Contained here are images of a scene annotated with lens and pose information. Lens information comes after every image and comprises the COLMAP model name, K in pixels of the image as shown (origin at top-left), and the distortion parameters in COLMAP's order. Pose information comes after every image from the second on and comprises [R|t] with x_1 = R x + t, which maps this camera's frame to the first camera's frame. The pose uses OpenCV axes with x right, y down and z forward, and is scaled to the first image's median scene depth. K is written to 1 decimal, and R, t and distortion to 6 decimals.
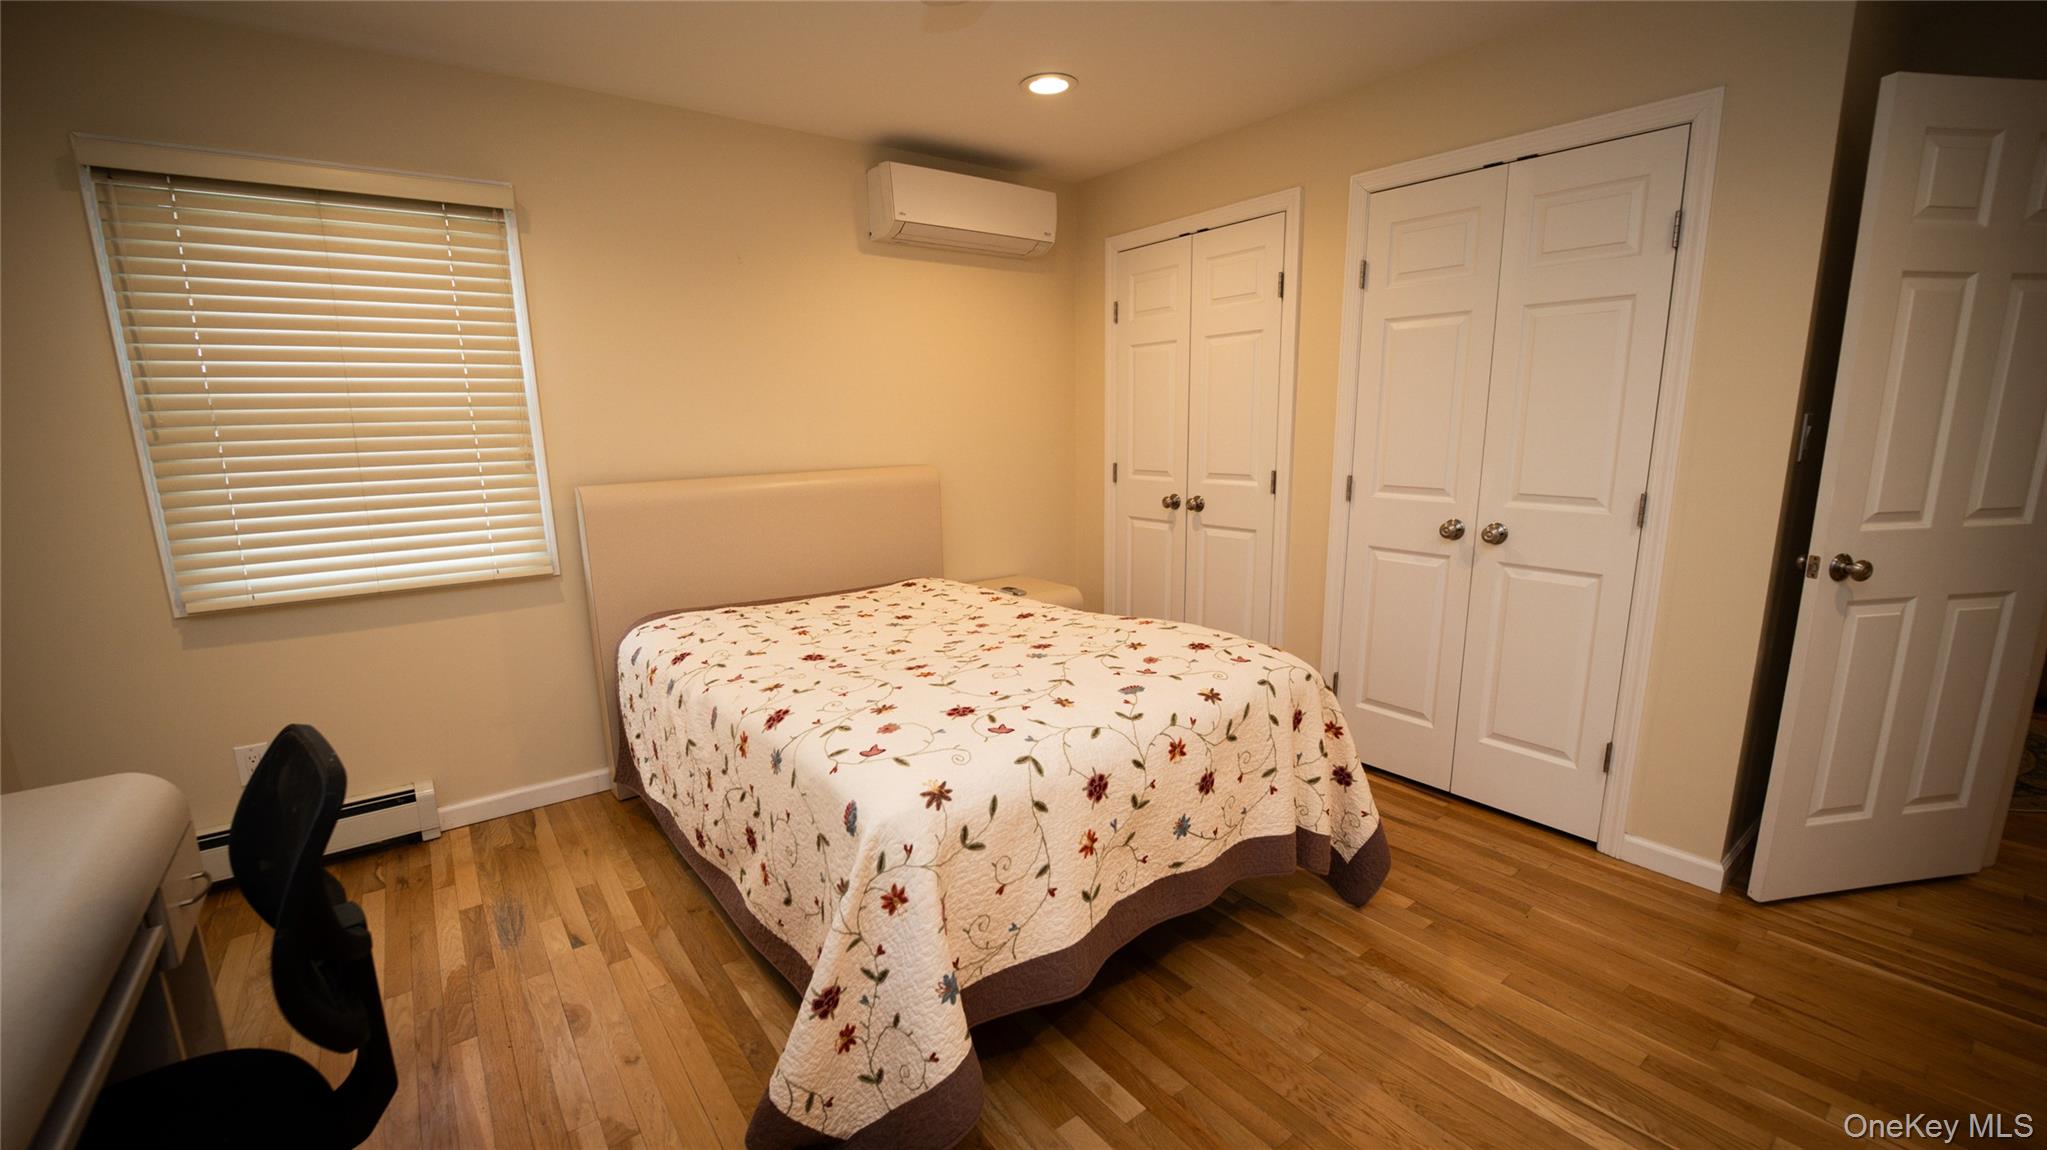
lens RADIAL K [[830.9, 0, 1013.5], [0, 830.9, 579.9], [0, 0, 1]] dist [-0.027964, 0.000604]
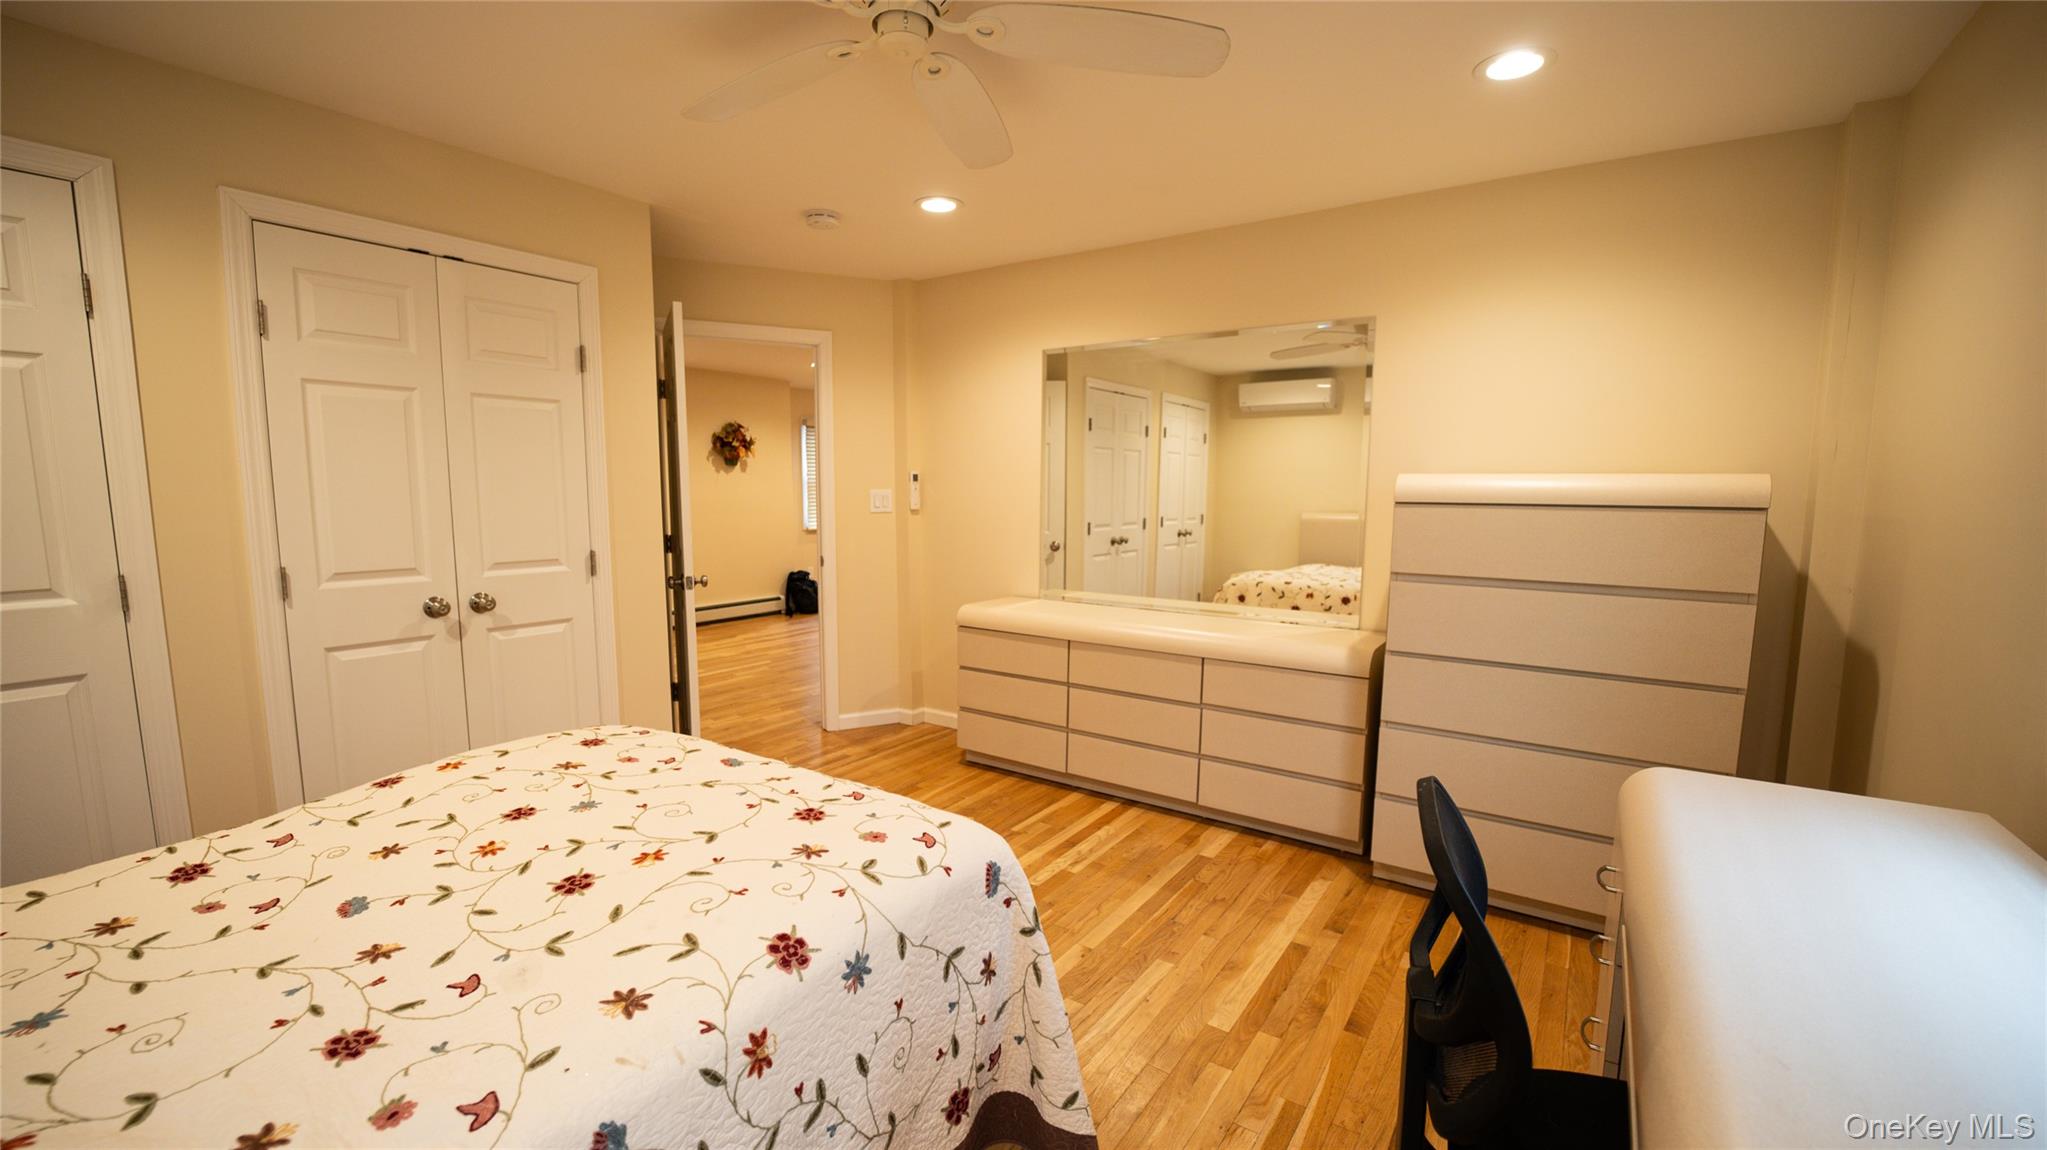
lens RADIAL K [[830.9, 0, 1012.2], [0, 830.9, 588.3], [0, 0, 1]] dist [-0.027964, 0.000604]
pose [[-0.322506, -0.097643, 0.941518, -0.675693], [0.172610, 0.971921, 0.159921, -0.133269], [-0.930696, 0.214091, -0.296596, 0.707485]]
